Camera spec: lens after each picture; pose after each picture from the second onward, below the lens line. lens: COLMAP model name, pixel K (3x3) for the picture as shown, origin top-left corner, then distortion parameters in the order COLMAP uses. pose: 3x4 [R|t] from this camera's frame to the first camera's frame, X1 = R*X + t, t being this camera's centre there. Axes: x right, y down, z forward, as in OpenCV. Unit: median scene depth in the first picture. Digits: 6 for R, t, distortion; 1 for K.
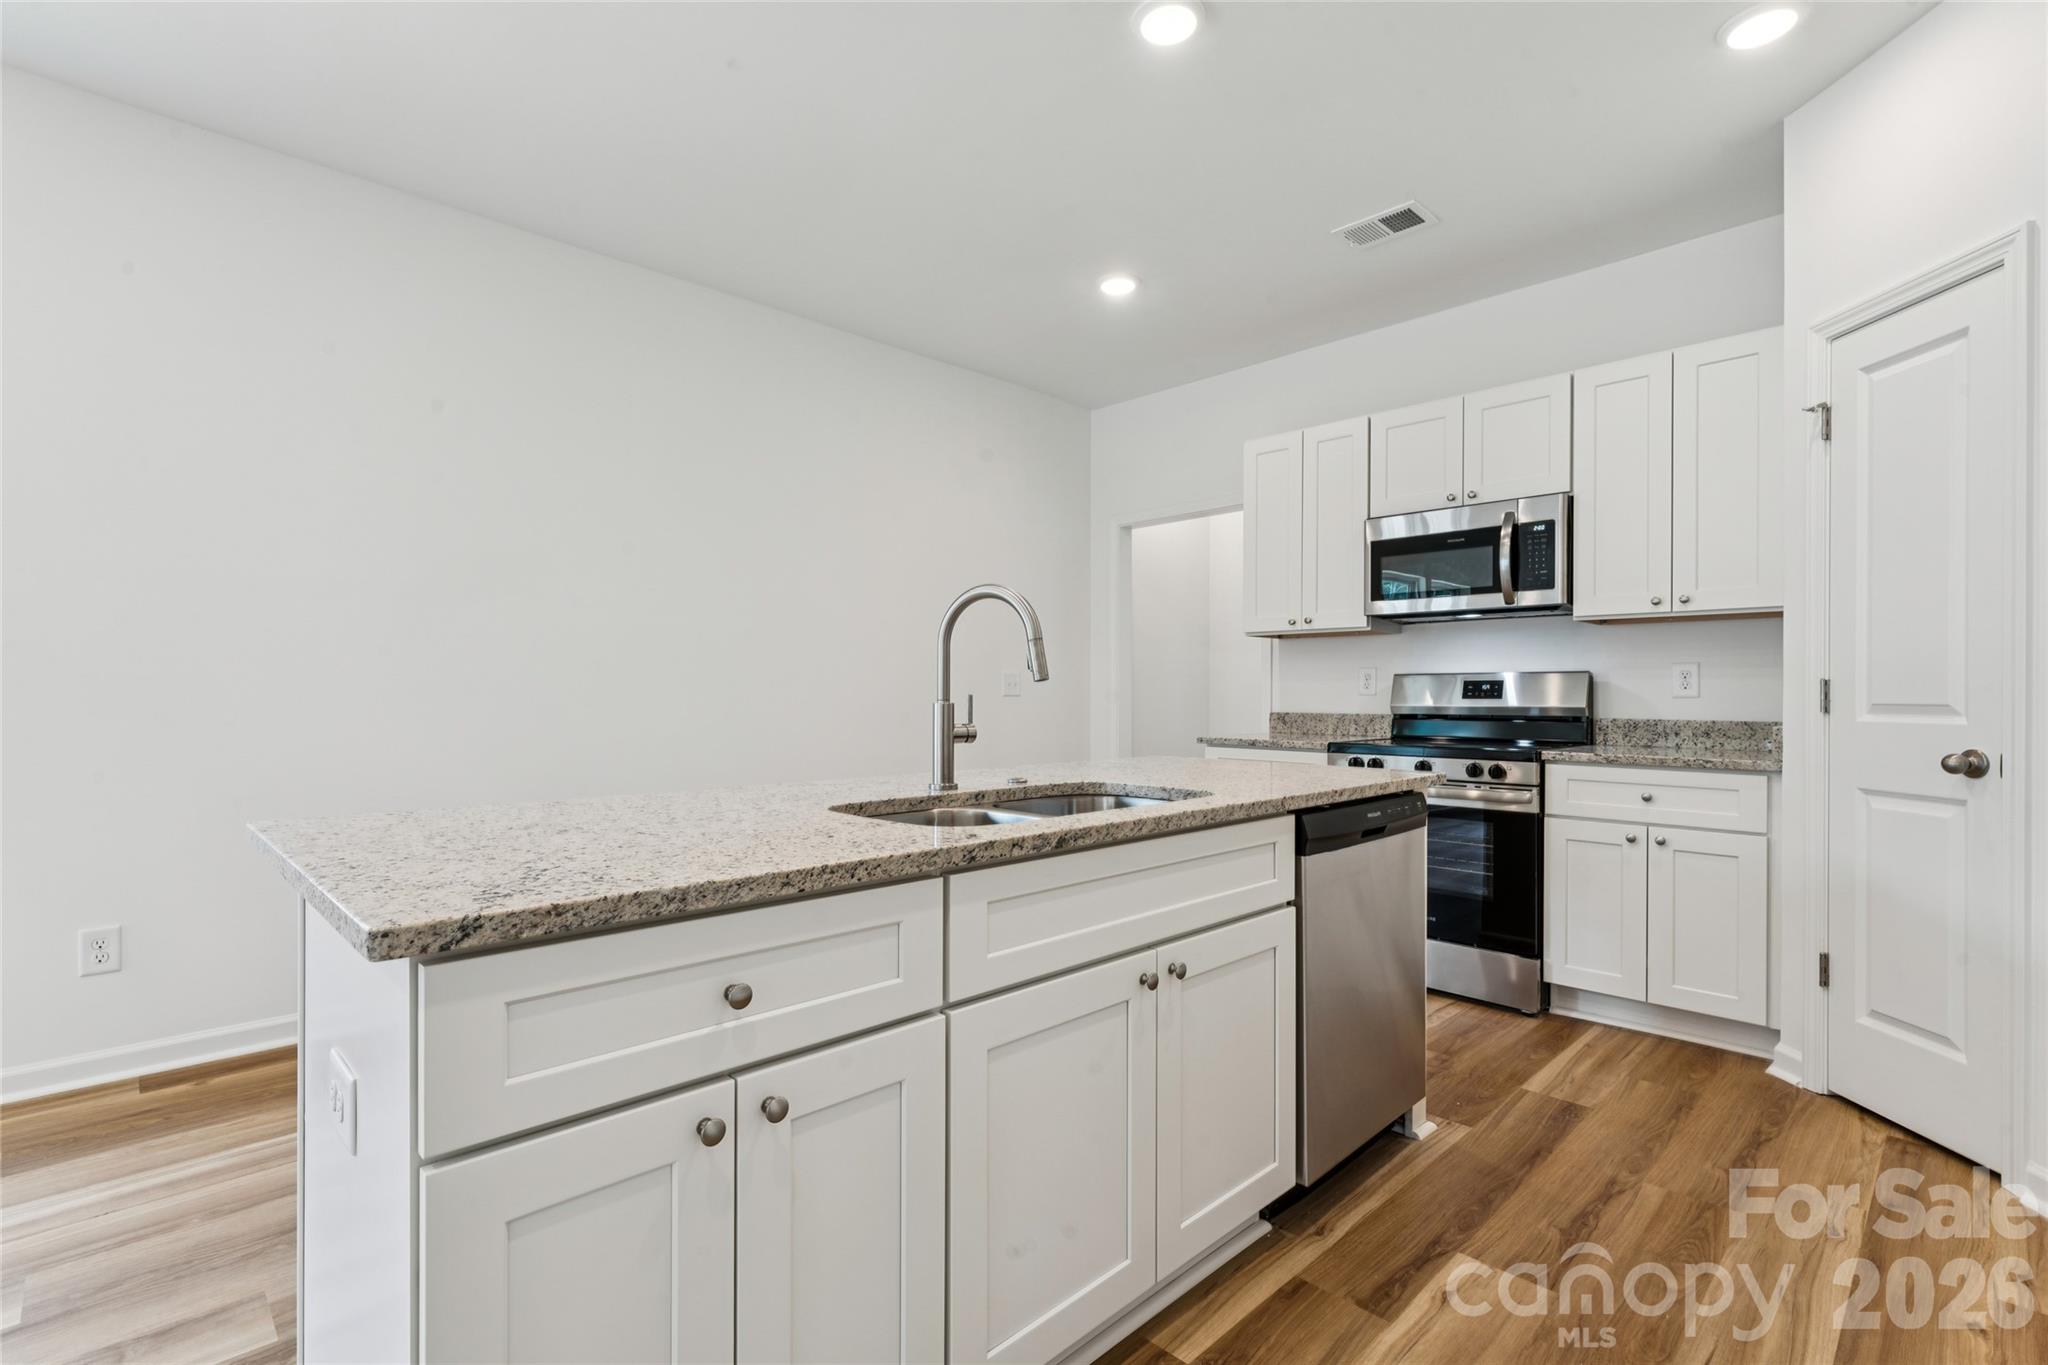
lens RADIAL K [[941.8, 0, 1016.9], [0, 941.8, 691.2], [0, 0, 1]] dist [-0.007773, 0.002695]
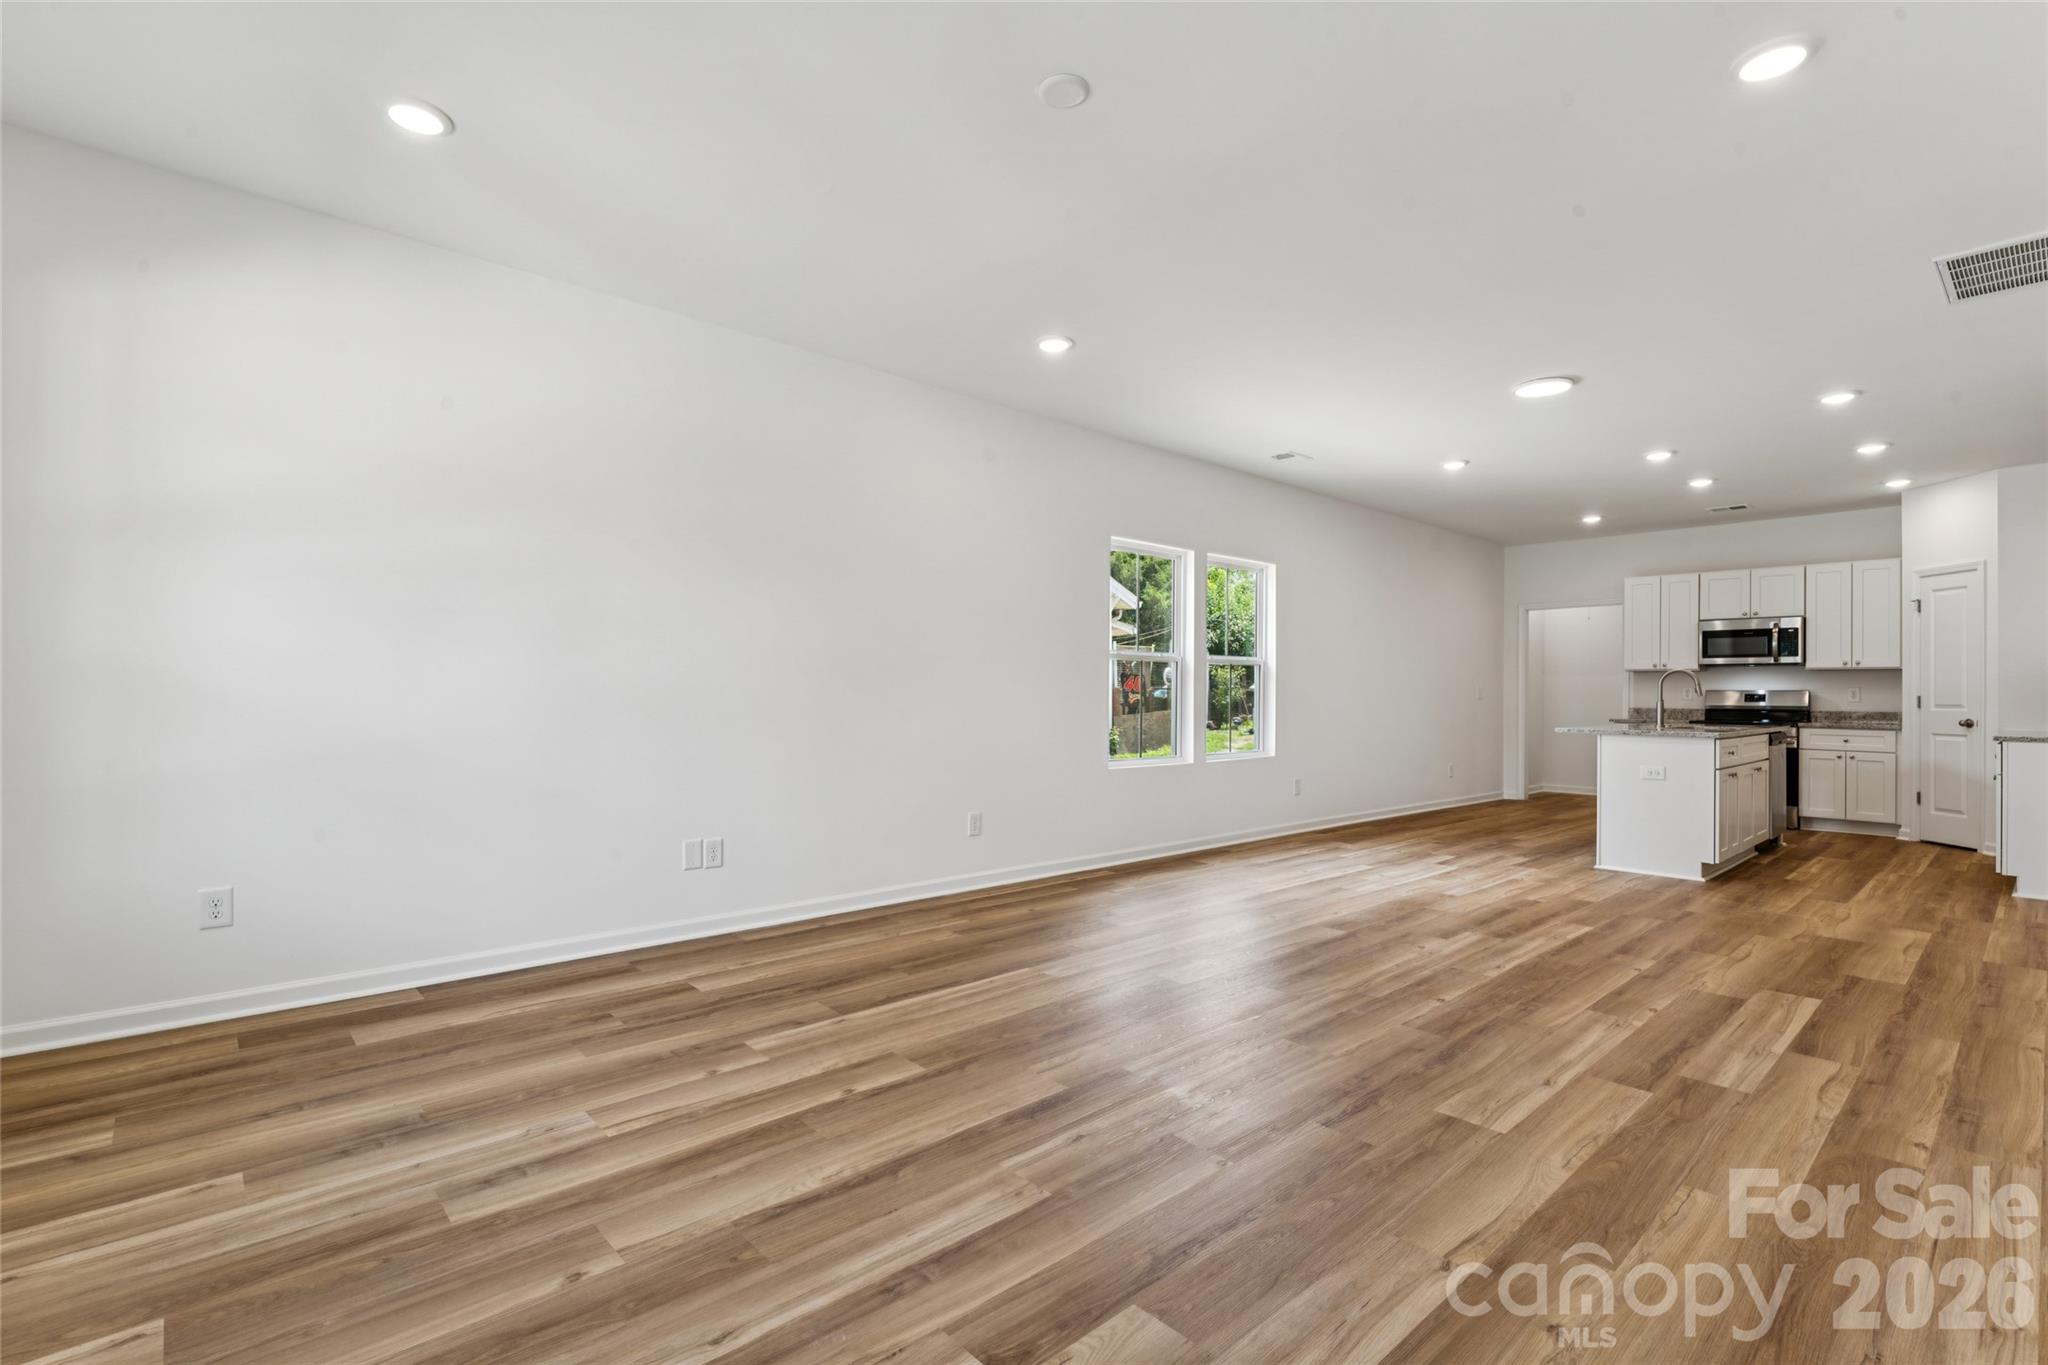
lens RADIAL K [[941.8, 0, 1010.8], [0, 941.8, 683.9], [0, 0, 1]] dist [-0.007773, 0.002695]
pose [[0.999321, 0.006965, -0.036177, -1.340397], [-0.007259, 0.999942, -0.007998, -0.004613], [0.036119, 0.008255, 0.999313, -1.454974]]
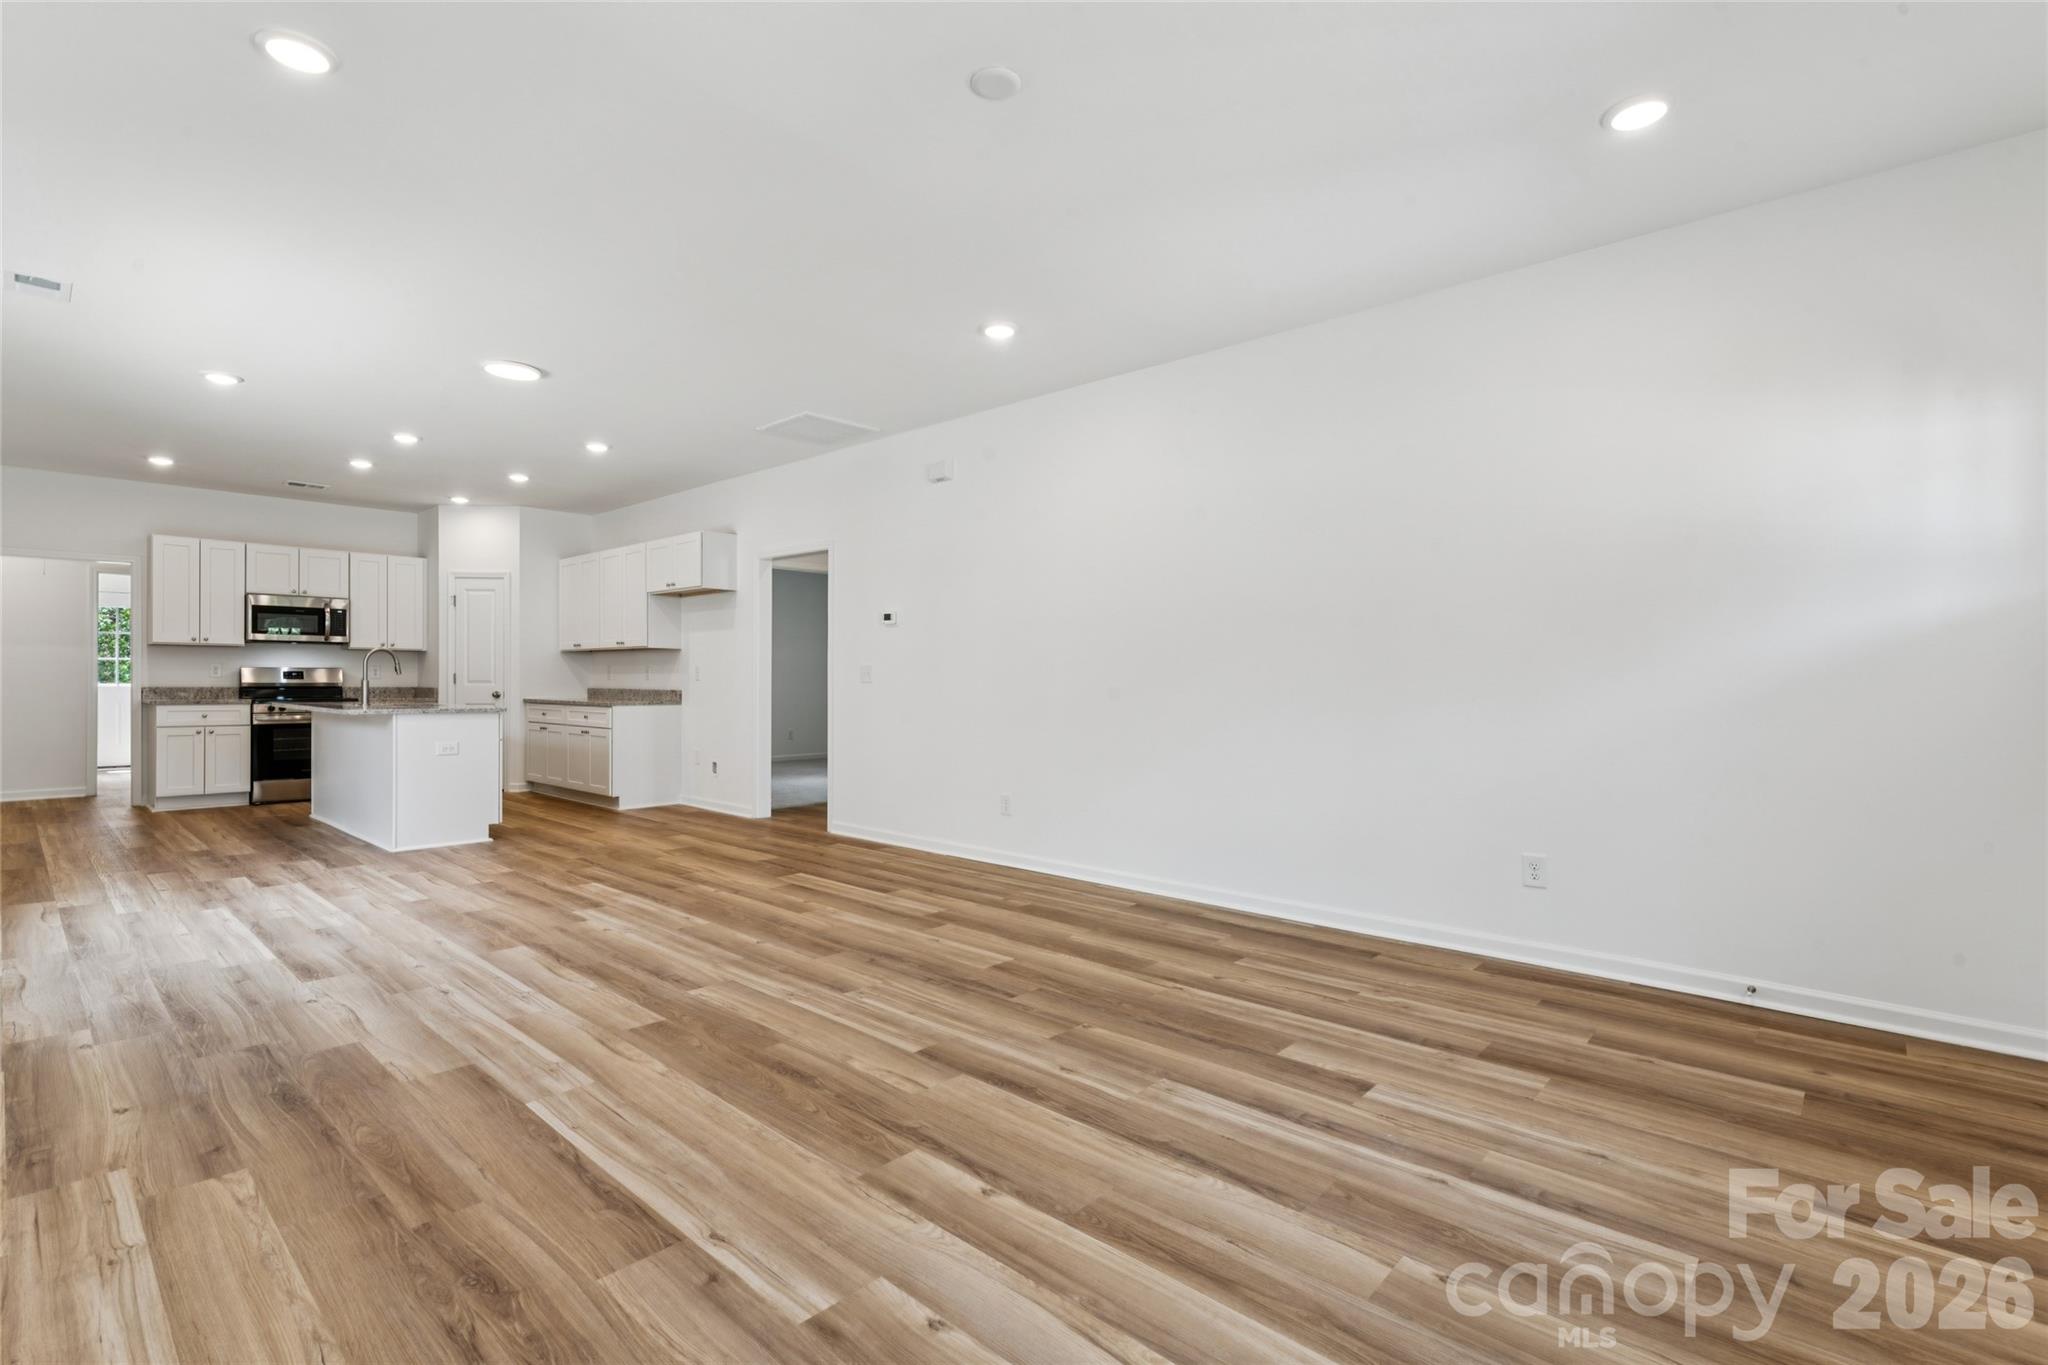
lens RADIAL K [[941.8, 0, 1021.0], [0, 941.8, 693.8], [0, 0, 1]] dist [-0.007773, 0.002695]
pose [[-0.068364, -0.015288, 0.997543, -2.098711], [-0.008151, 0.999858, 0.014765, -0.004605], [-0.997627, -0.007122, -0.068479, -0.661947]]
